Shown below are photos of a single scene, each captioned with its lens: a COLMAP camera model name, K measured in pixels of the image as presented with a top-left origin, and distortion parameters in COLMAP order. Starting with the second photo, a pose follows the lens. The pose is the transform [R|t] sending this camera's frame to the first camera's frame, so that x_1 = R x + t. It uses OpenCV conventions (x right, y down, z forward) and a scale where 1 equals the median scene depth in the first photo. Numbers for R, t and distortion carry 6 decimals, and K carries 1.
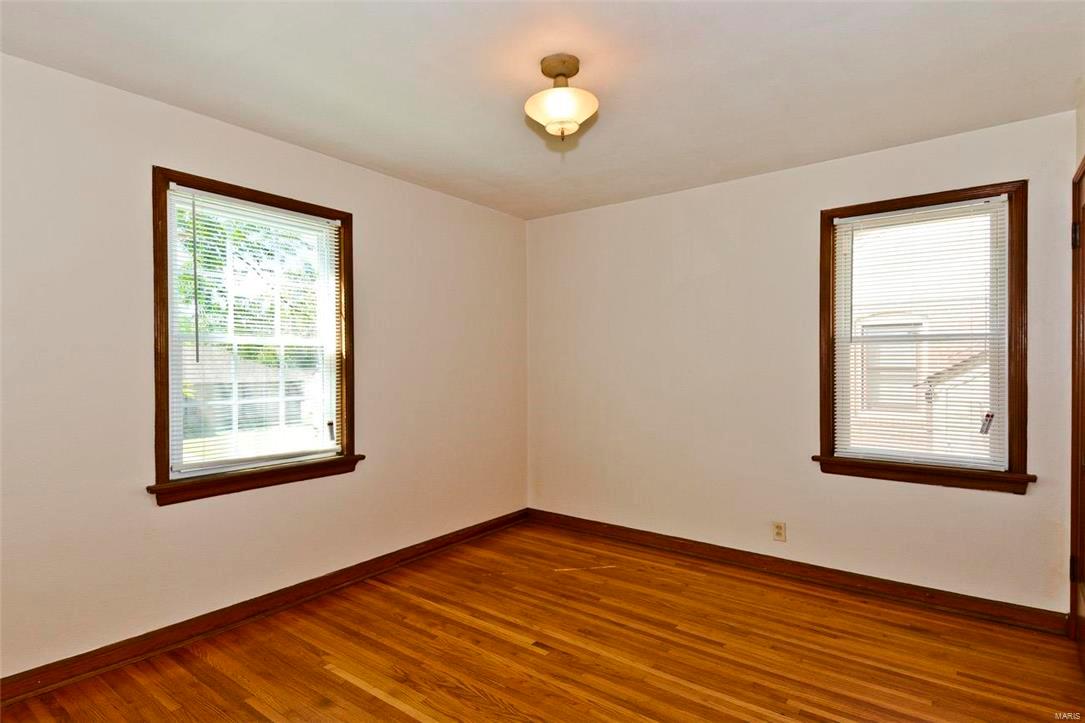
lens RADIAL K [[570.0, 0, 533.9], [0, 570.0, 359.5], [0, 0, 1]] dist [0.062873, -0.044864]
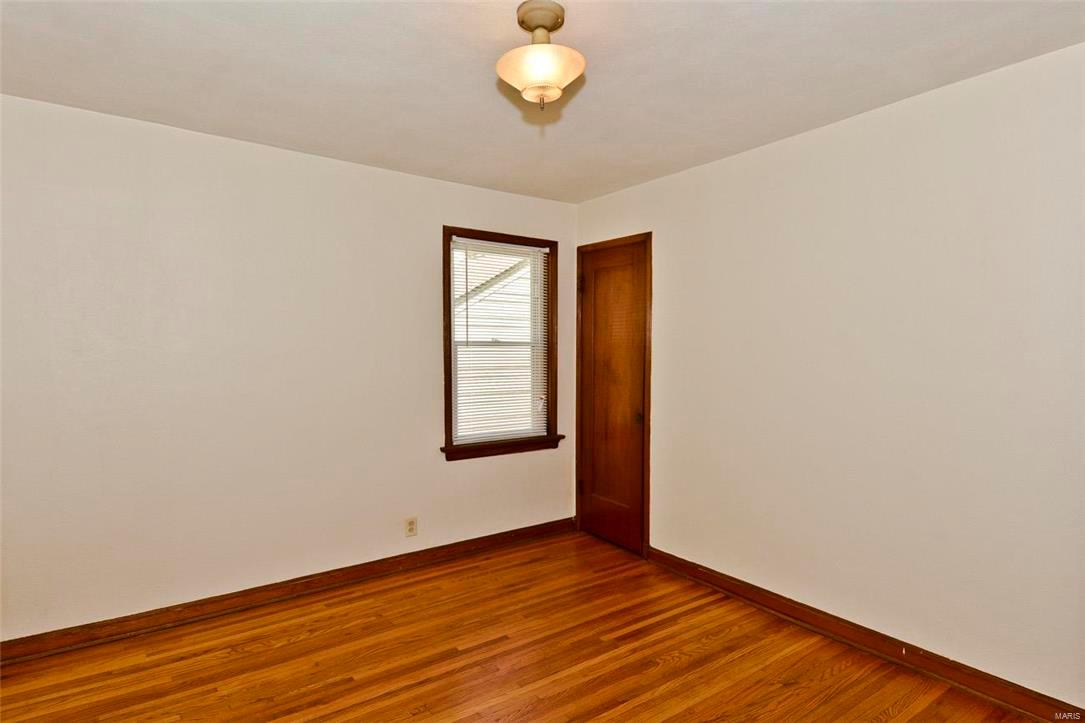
lens RADIAL K [[570.0, 0, 533.9], [0, 570.0, 359.5], [0, 0, 1]] dist [0.062873, -0.044864]
pose [[0.304053, -0.013878, 0.952554, -0.583253], [-0.000753, 0.999890, 0.014808, -0.021182], [-0.952655, -0.005220, 0.304009, 0.578590]]
